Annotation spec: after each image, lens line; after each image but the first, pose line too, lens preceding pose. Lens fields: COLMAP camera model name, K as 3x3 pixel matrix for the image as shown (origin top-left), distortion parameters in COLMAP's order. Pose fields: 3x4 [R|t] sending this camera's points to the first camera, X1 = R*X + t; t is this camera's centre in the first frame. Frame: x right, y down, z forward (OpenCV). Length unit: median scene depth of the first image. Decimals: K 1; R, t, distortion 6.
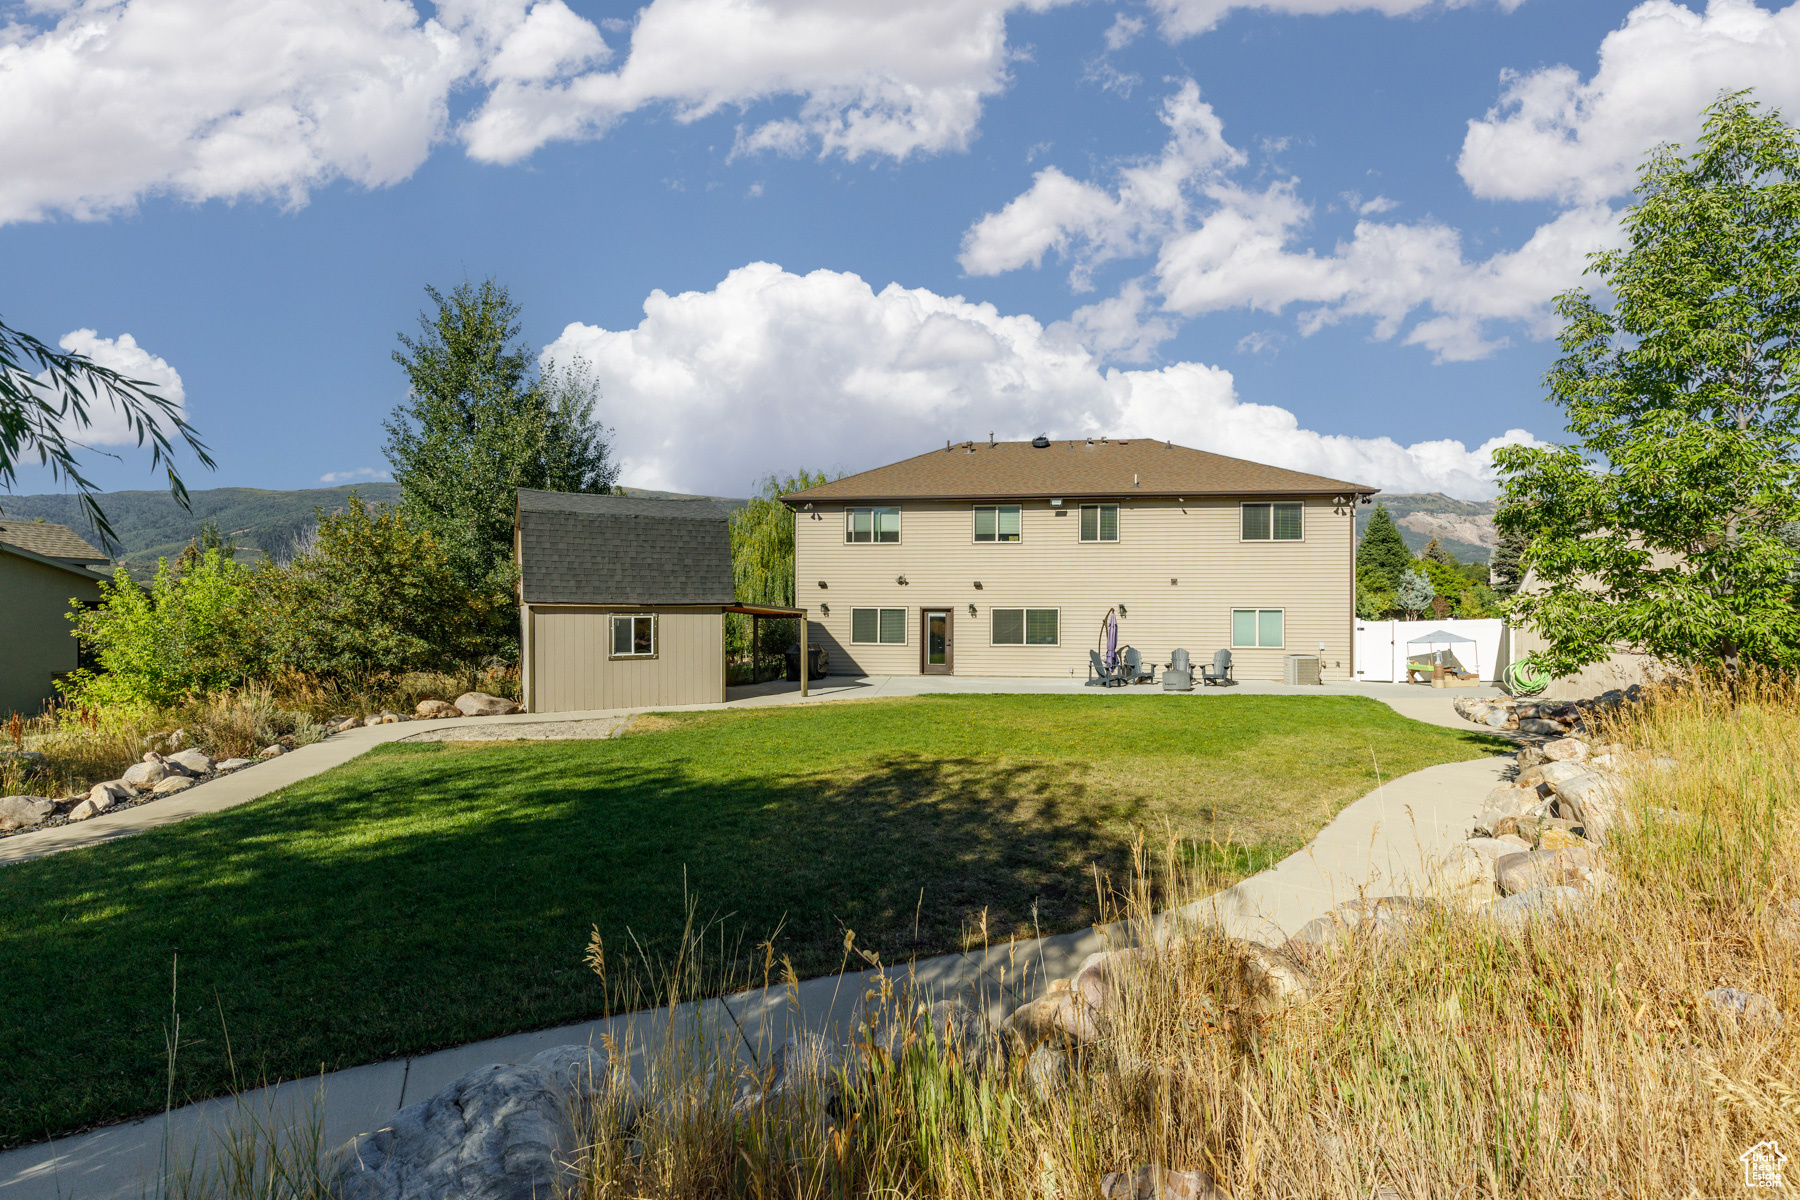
lens RADIAL K [[823.5, 0, 892.7], [0, 823.5, 600.8], [0, 0, 1]] dist [0.004958, 0.000957]
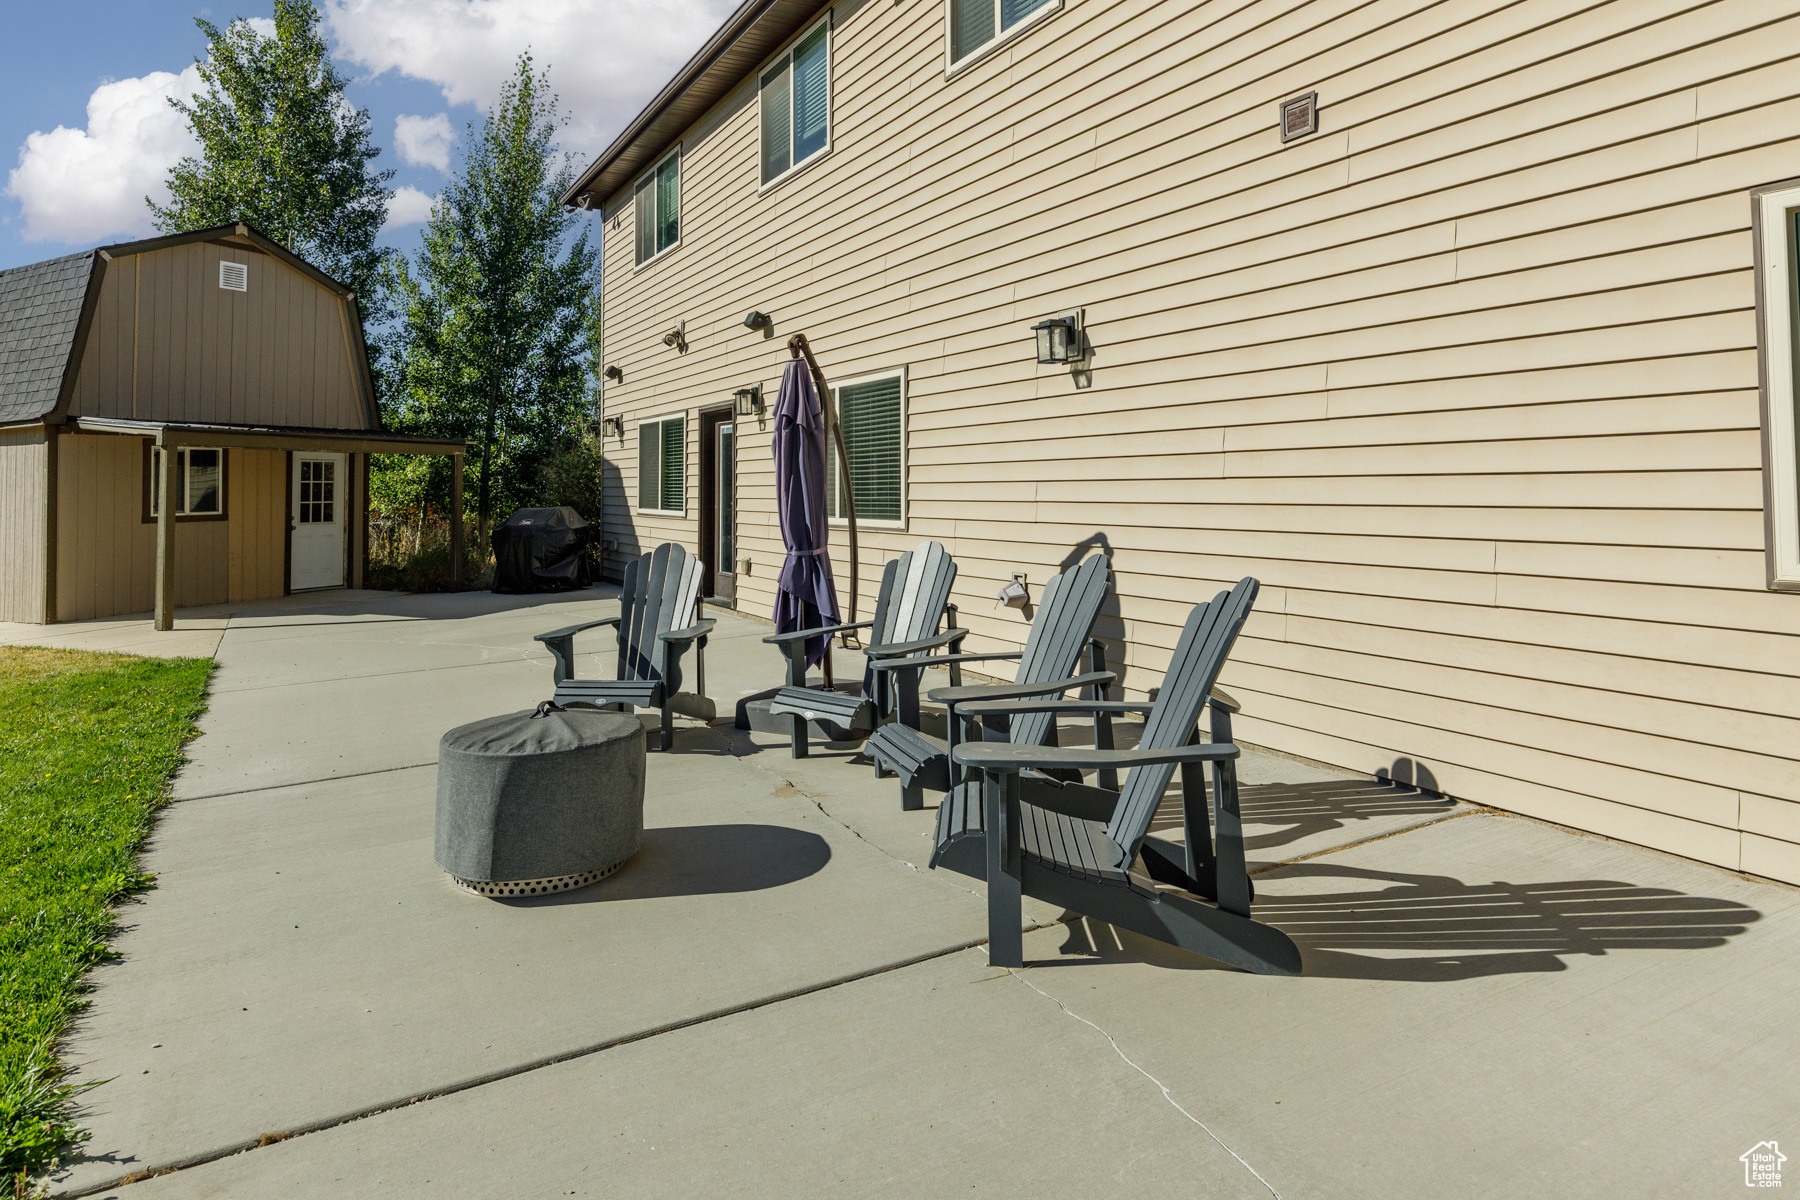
lens RADIAL K [[1037.0, 0, 821.7], [0, 1037.0, 429.1], [0, 0, 1]] dist [0.019839, -0.000051]
pose [[0.566435, -0.056174, -0.822190, 0.452522], [0.026922, 0.998403, -0.049666, 0.041819], [0.823667, 0.005998, 0.567042, 0.834983]]
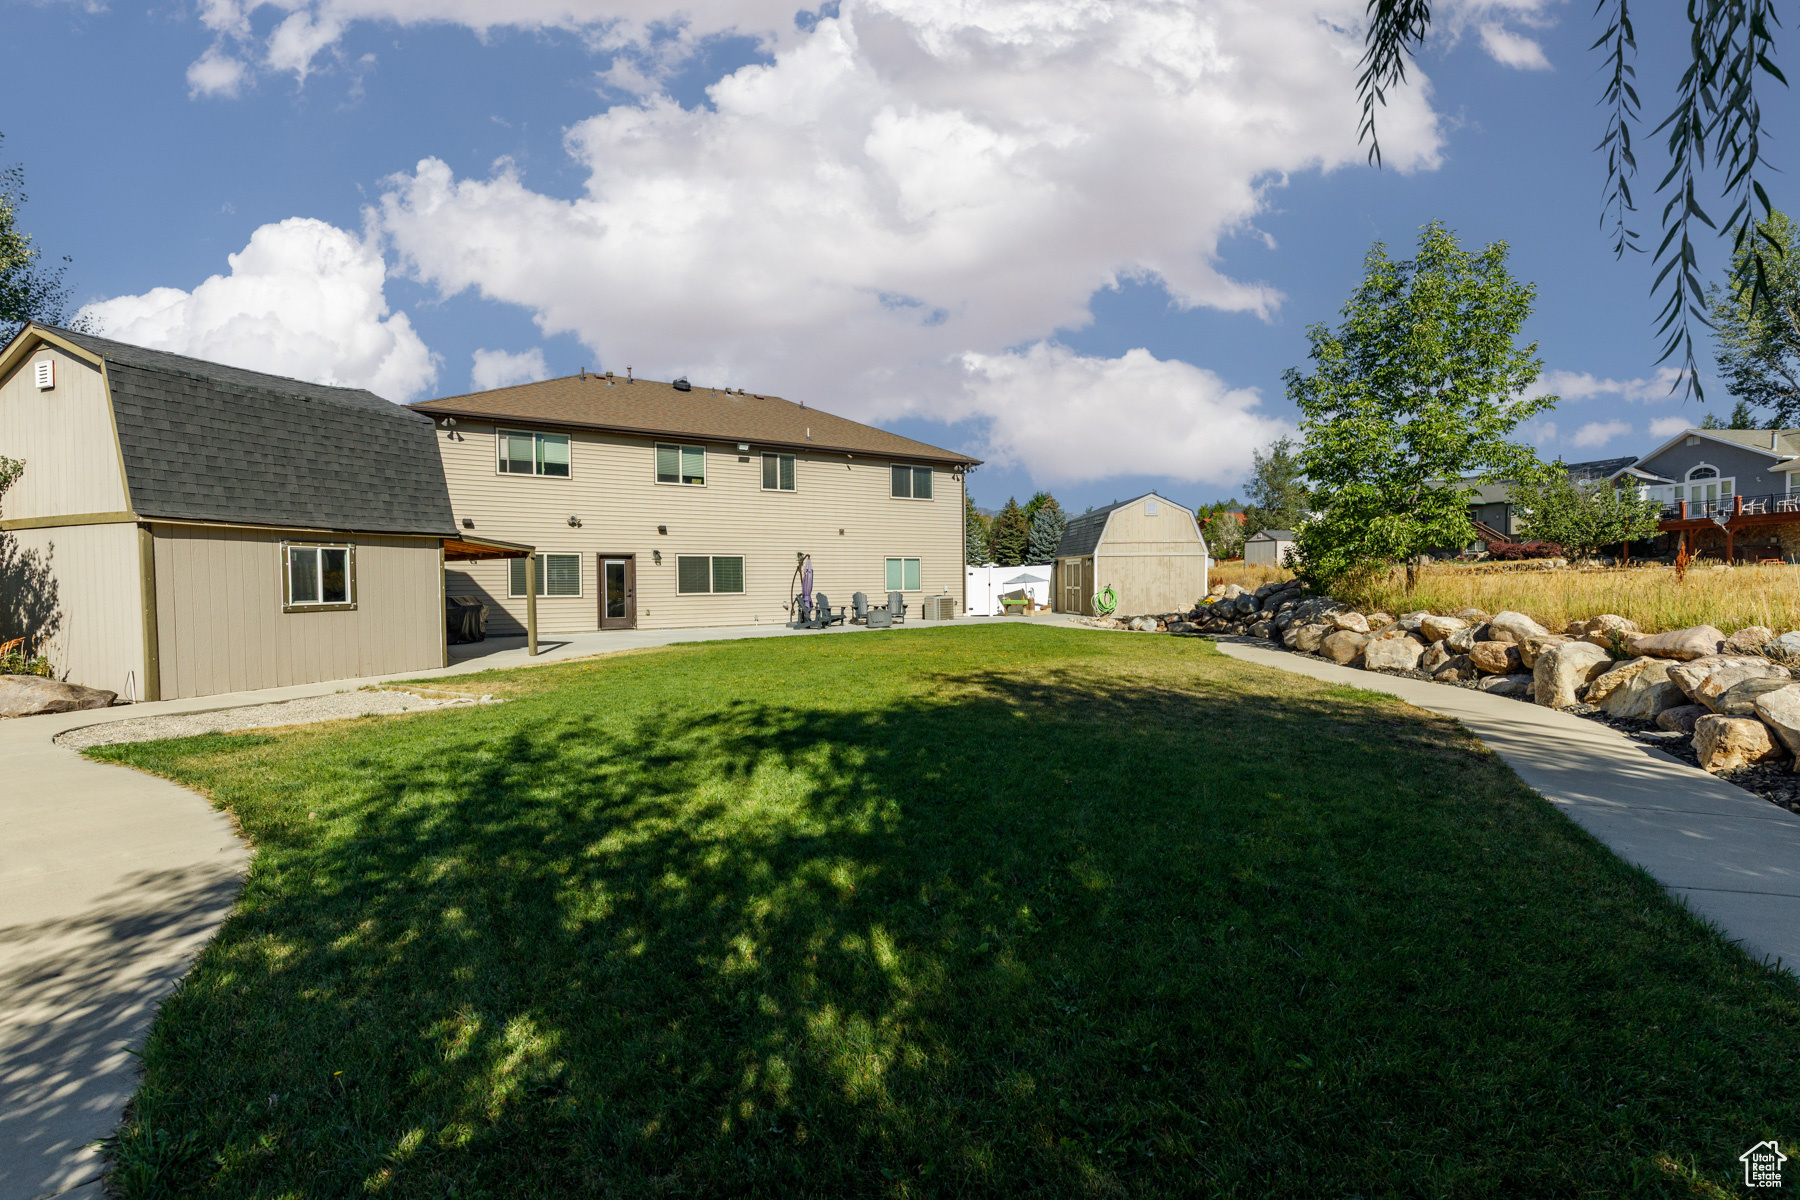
lens RADIAL K [[823.5, 0, 906.7], [0, 823.5, 598.2], [0, 0, 1]] dist [0.004958, 0.000957]
pose [[0.748092, -0.022747, 0.663205, -0.317778], [0.006668, 0.999620, 0.026764, 0.036039], [-0.663561, -0.015600, 0.747959, 0.136001]]
